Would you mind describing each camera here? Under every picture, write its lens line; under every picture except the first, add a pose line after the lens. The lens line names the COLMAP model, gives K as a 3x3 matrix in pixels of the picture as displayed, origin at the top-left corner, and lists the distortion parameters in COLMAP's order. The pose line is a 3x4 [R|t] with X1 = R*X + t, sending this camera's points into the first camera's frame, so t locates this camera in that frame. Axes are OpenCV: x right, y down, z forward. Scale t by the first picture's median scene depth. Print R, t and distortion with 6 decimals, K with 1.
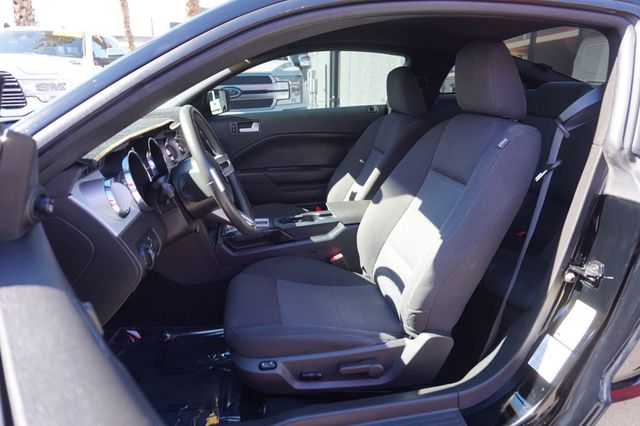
lens RADIAL K [[432.7, 0, 324.3], [0, 432.7, 215.5], [0, 0, 1]] dist [-0.025849, 0.015599]
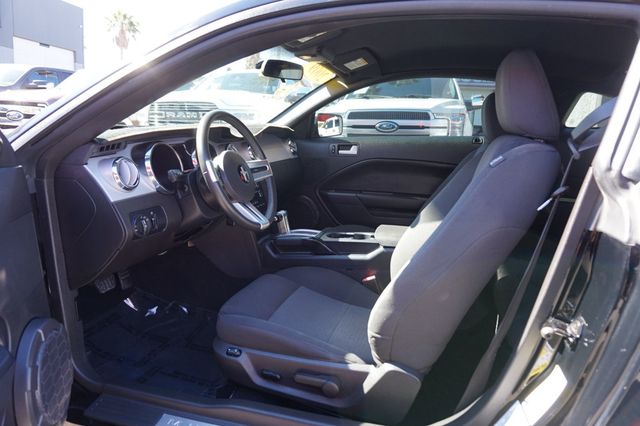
lens RADIAL K [[432.7, 0, 324.2], [0, 432.7, 212.4], [0, 0, 1]] dist [-0.025849, 0.015599]
pose [[0.901826, 0.125522, -0.413465, 0.322100], [-0.165807, 0.984152, -0.062874, 0.029376], [0.399020, 0.125257, 0.908347, 0.063855]]
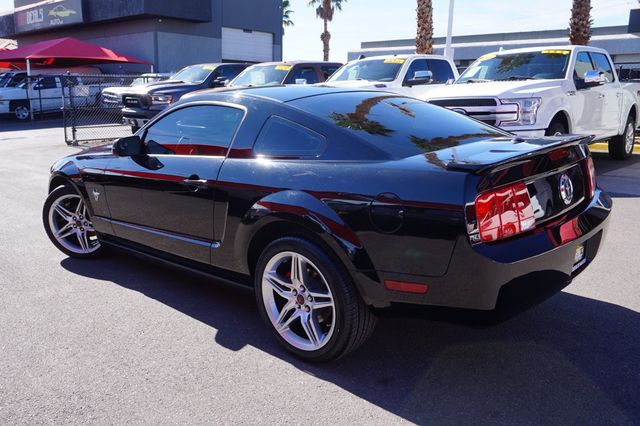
lens RADIAL K [[519.3, 0, 320.4], [0, 519.3, 212.7], [0, 0, 1]] dist [-0.008443, -0.001201]
pose [[0.622161, 0.175980, -0.762855, 2.070789], [-0.215224, 0.975311, 0.049460, -0.062981], [0.752725, 0.133413, 0.644675, -0.375469]]
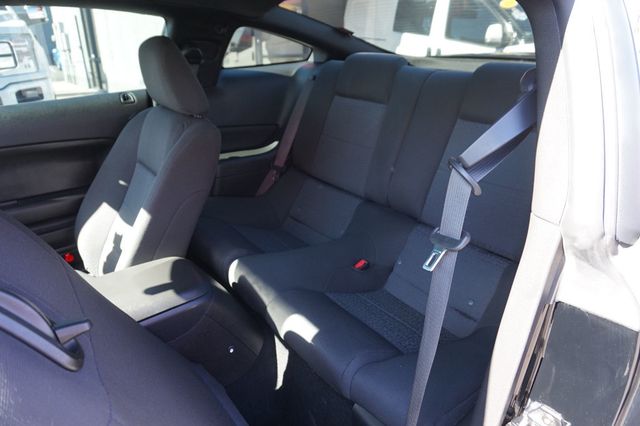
lens RADIAL K [[432.7, 0, 323.9], [0, 432.7, 213.0], [0, 0, 1]] dist [-0.025849, 0.015599]
pose [[0.887878, -0.176256, 0.424978, 0.099692], [0.135187, 0.982878, 0.125203, -0.168578], [-0.439770, -0.053714, 0.896503, 0.390212]]
